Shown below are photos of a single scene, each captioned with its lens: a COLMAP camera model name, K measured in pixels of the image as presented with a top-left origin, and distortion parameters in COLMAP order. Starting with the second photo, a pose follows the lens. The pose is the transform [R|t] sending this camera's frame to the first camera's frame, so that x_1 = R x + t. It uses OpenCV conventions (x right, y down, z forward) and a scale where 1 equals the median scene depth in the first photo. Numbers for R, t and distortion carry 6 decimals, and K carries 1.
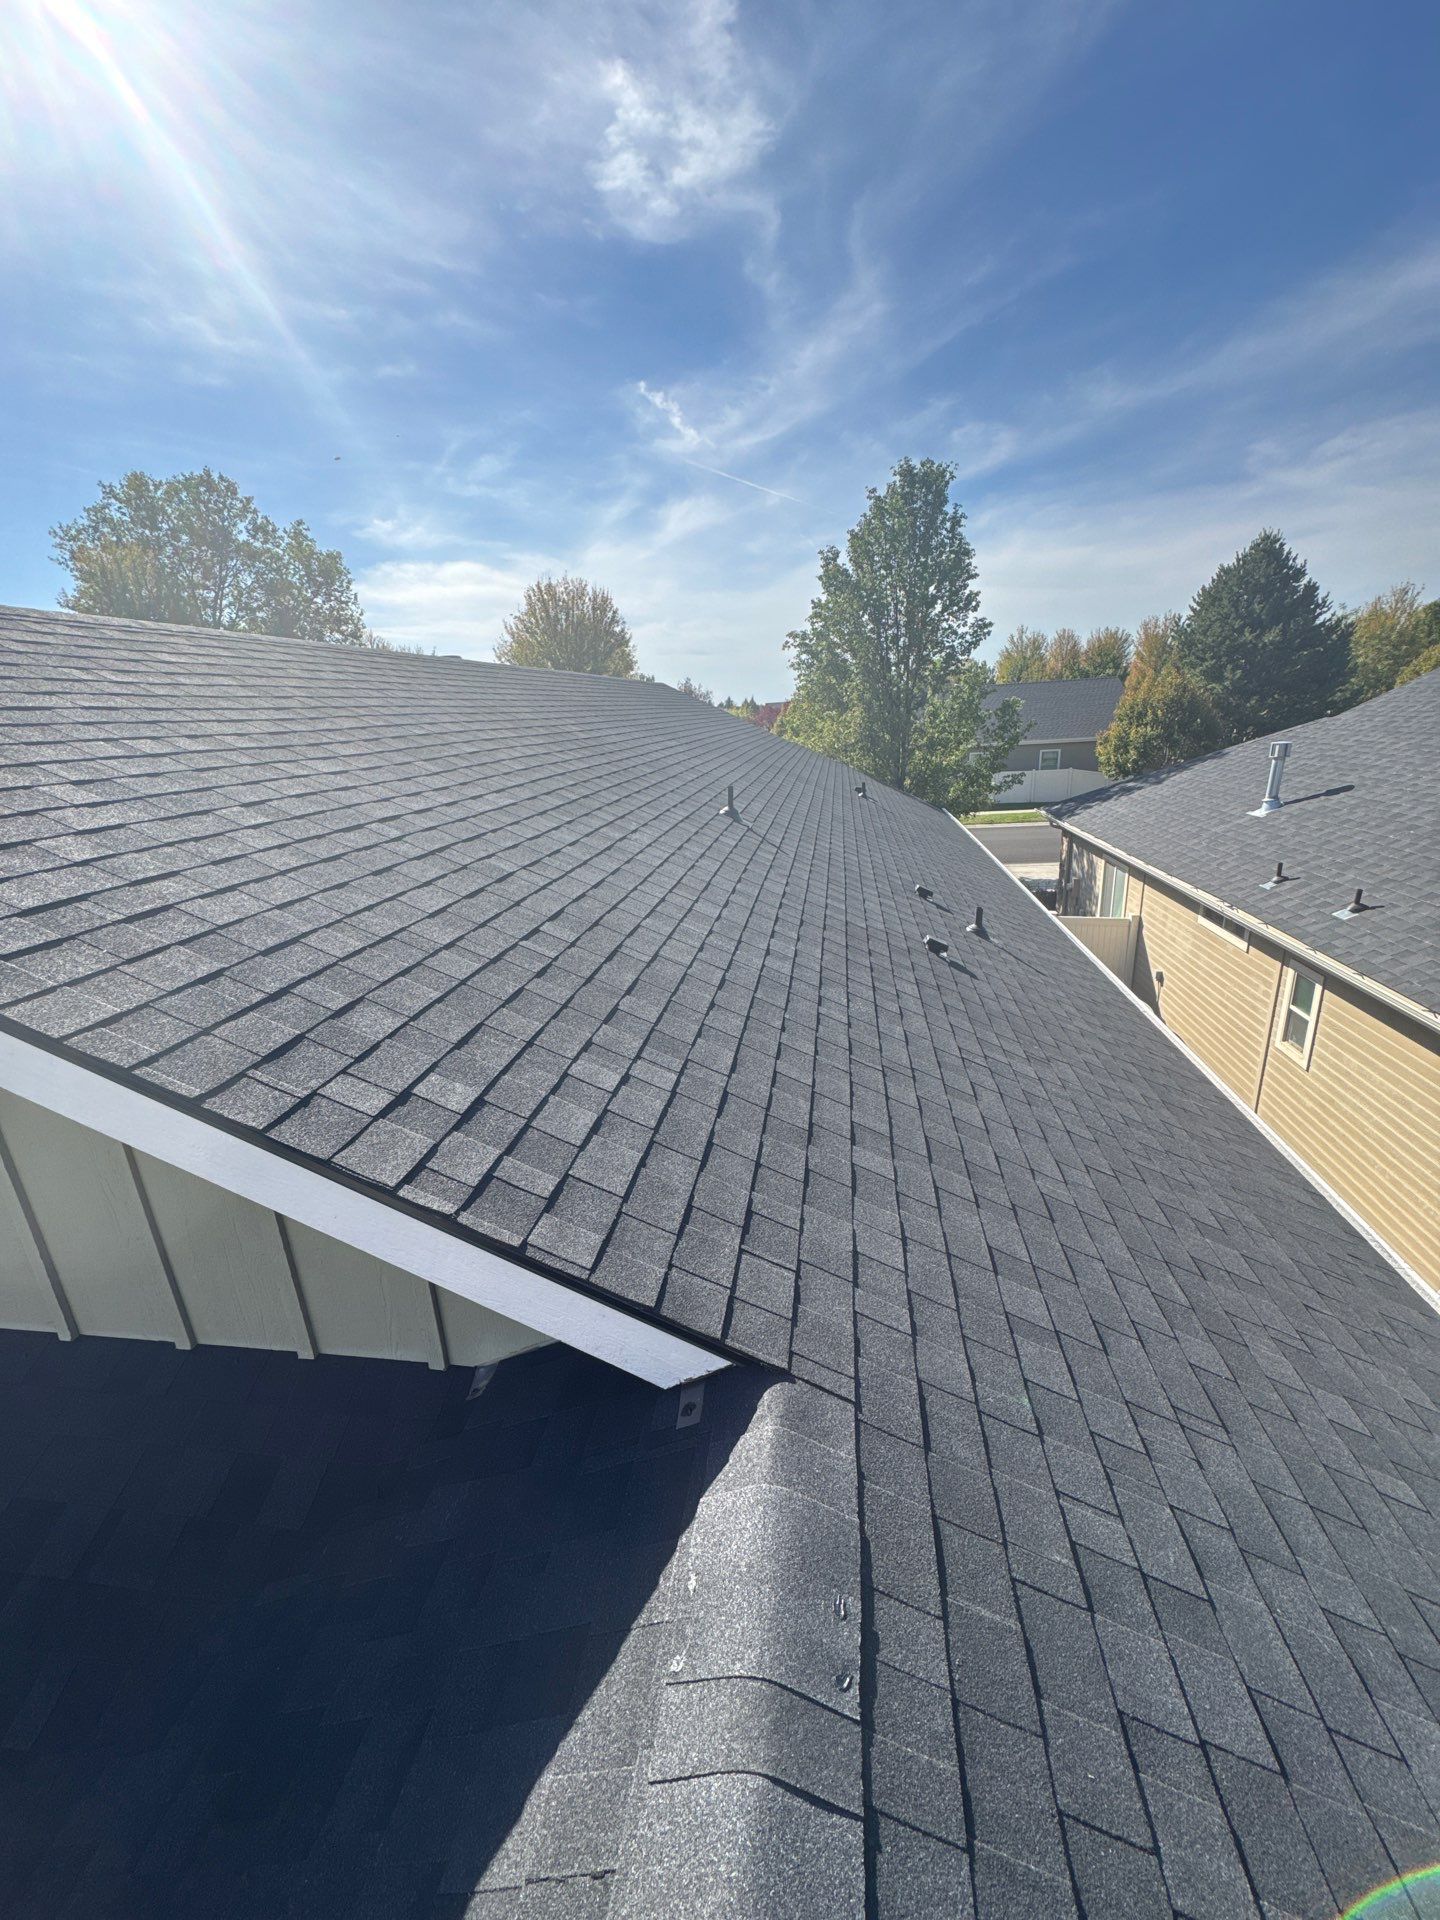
lens RADIAL K [[766.6, 0, 721.4], [0, 766.6, 961.3], [0, 0, 1]] dist [-0.002033, 0.001185]
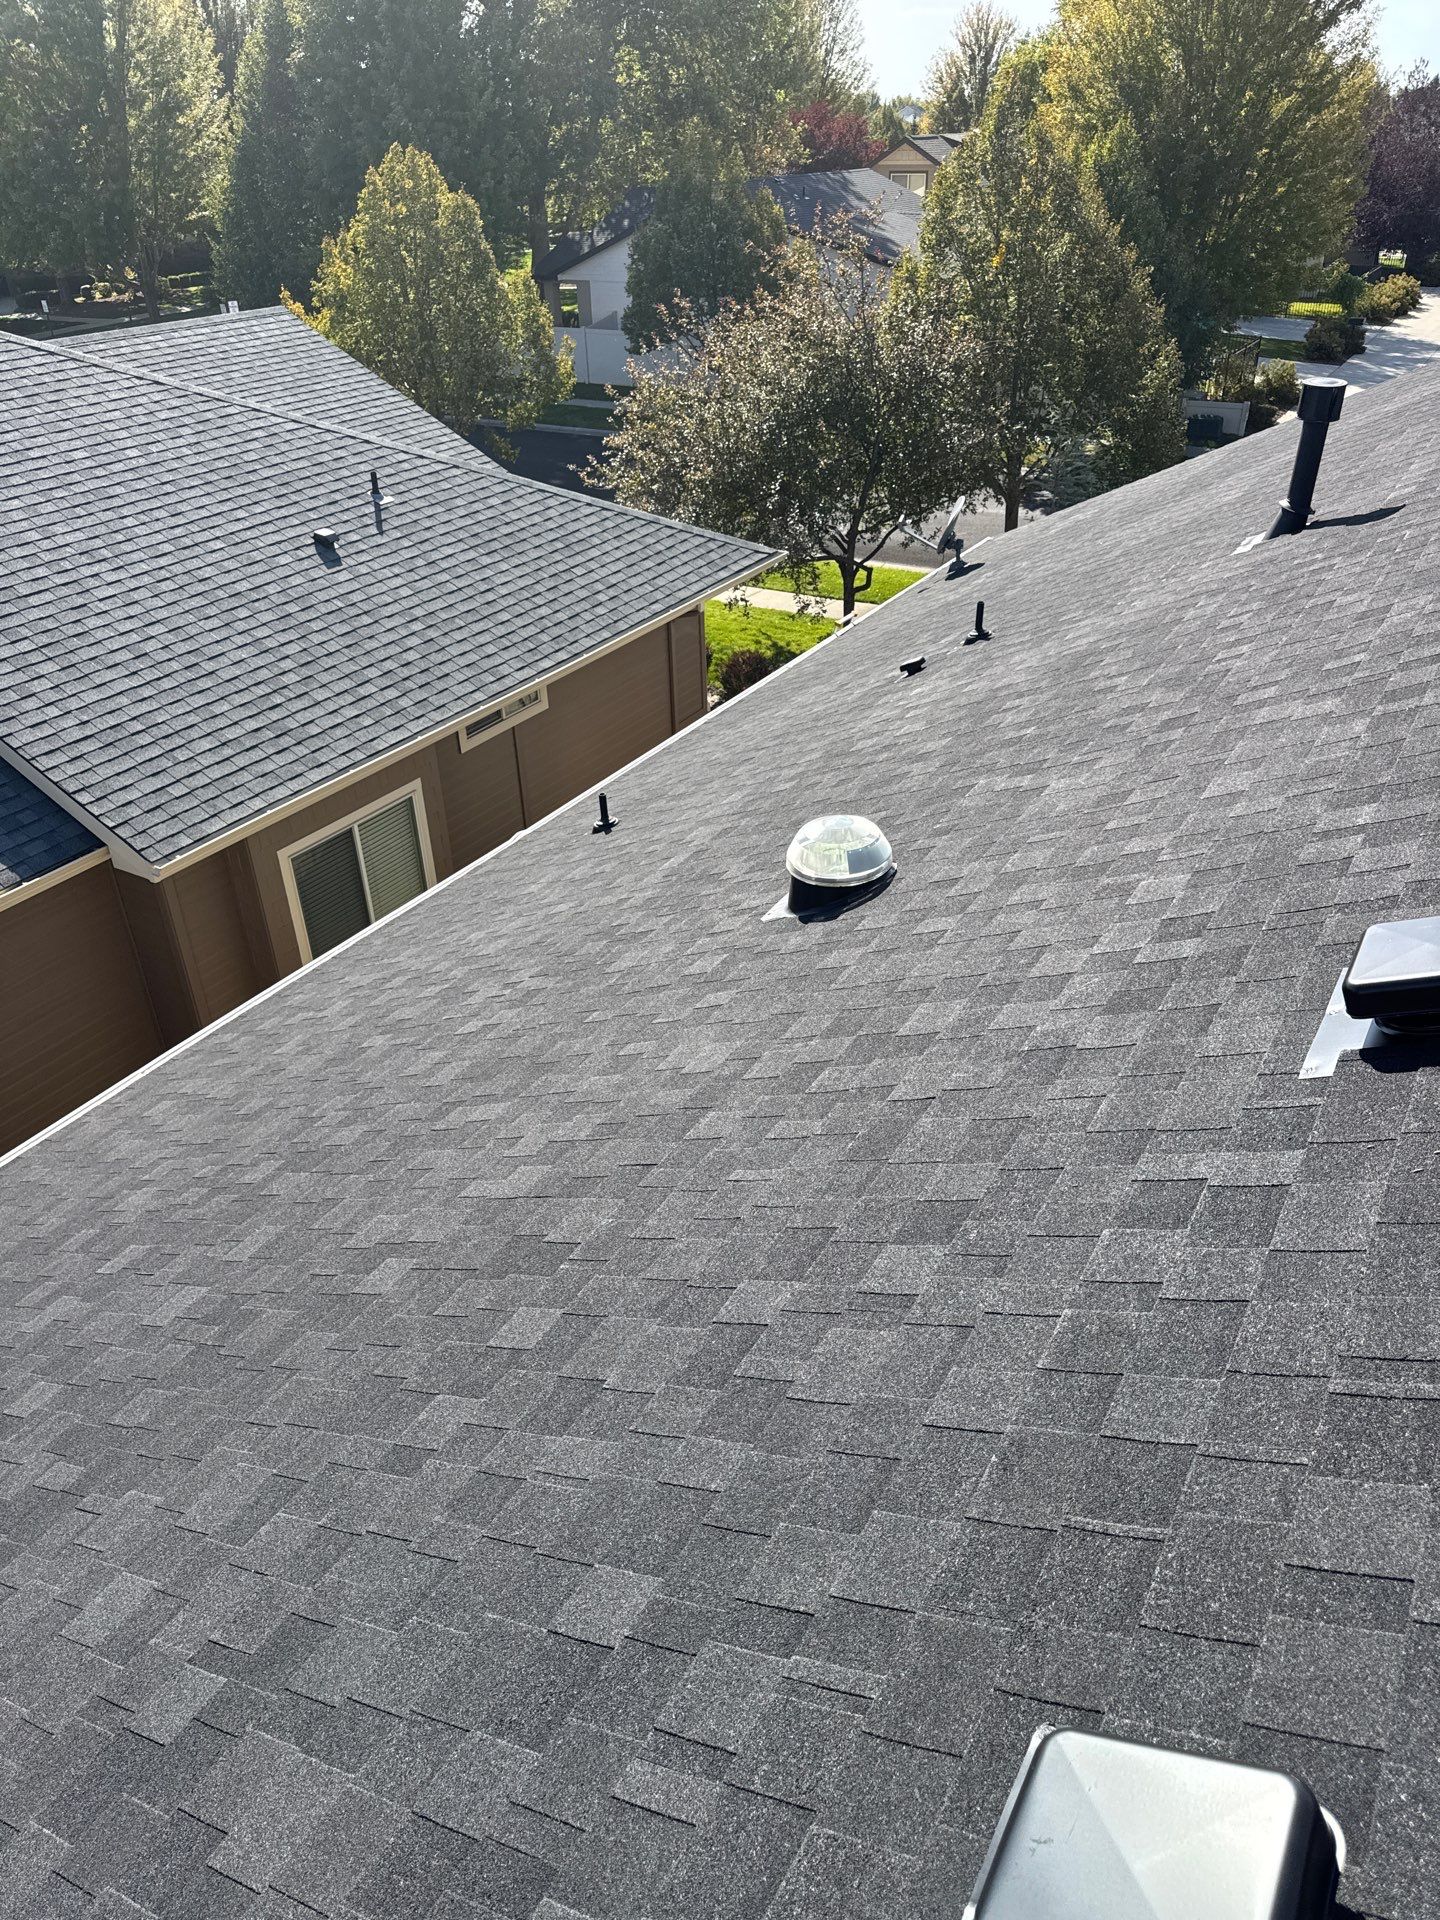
lens RADIAL K [[1358.7, 0, 734.0], [0, 1358.7, 958.1], [0, 0, 1]] dist [0.042116, -0.047294]
pose [[0.926302, 0.228818, -0.299342, -0.122182], [-0.146734, 0.950828, 0.272755, -0.073419], [0.347034, -0.208730, 0.914330, 0.067190]]
